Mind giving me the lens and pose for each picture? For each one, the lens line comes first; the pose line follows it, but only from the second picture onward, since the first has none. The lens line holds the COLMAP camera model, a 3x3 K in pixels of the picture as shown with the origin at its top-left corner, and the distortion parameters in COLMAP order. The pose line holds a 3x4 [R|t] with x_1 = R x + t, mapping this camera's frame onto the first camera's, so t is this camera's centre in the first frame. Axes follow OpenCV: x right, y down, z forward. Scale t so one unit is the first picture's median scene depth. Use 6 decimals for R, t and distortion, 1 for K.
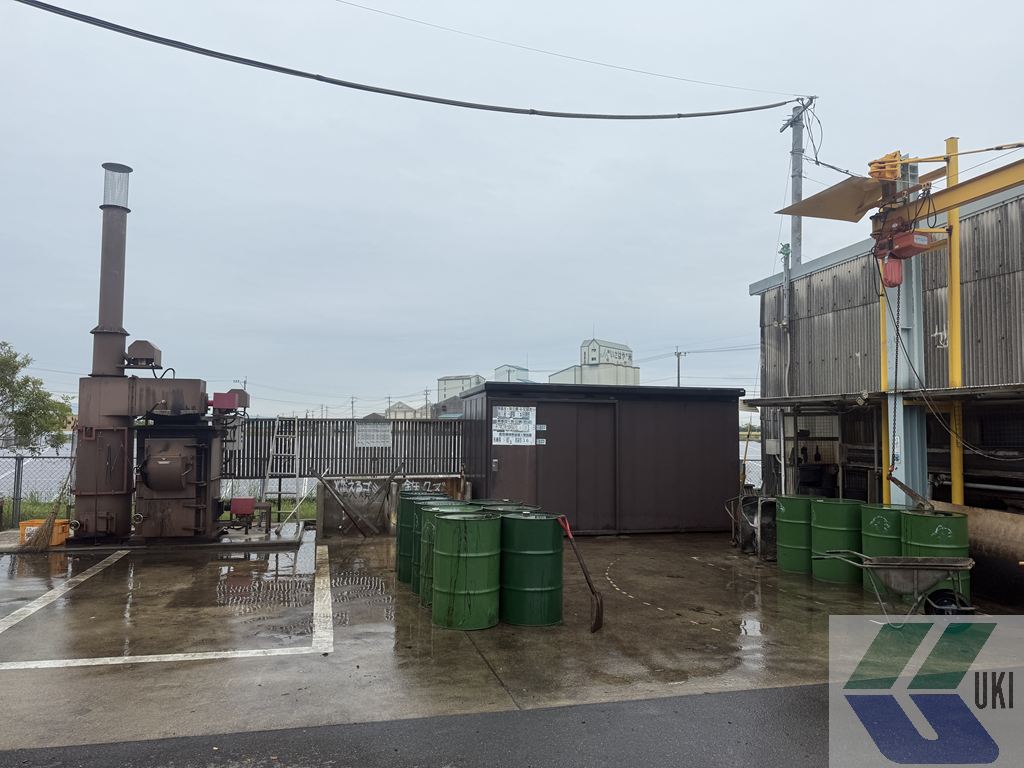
lens RADIAL K [[706.9, 0, 508.7], [0, 706.9, 389.7], [0, 0, 1]] dist [0.011264, -0.022204]
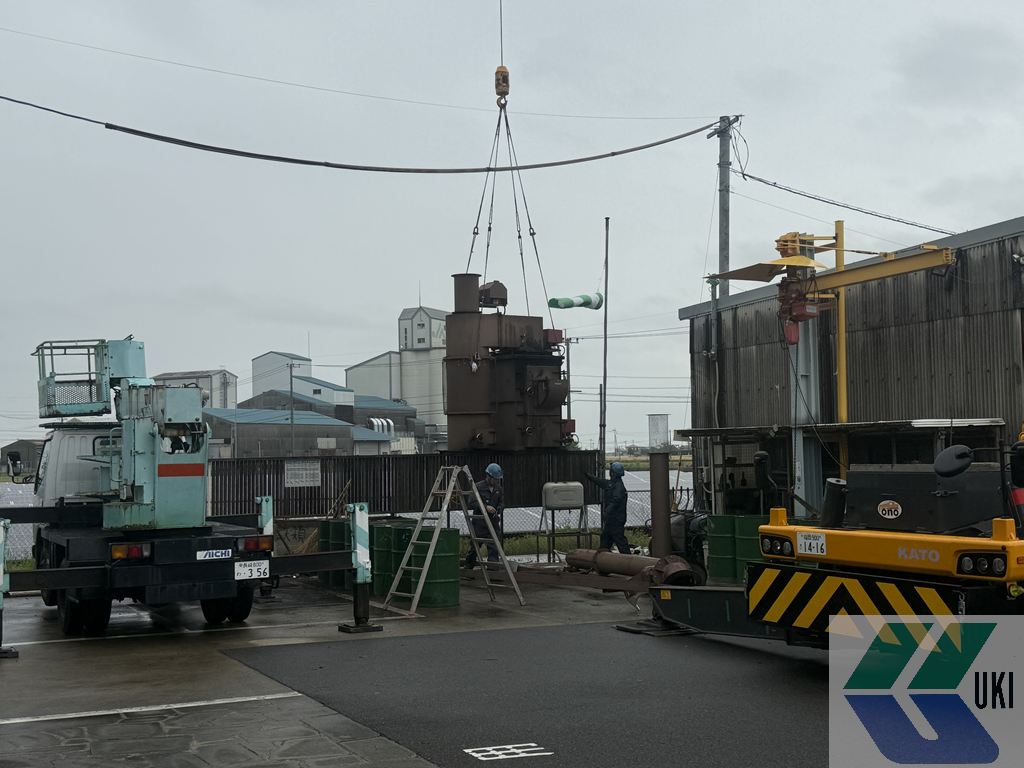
lens RADIAL K [[1237.7, 0, 513.9], [0, 1237.7, 382.8], [0, 0, 1]] dist [0.123565, 0.000000]
pose [[0.978602, -0.013466, 0.205323, -0.265636], [0.014167, 0.999898, -0.001944, -0.052211], [-0.205276, 0.004811, 0.978692, -0.710239]]
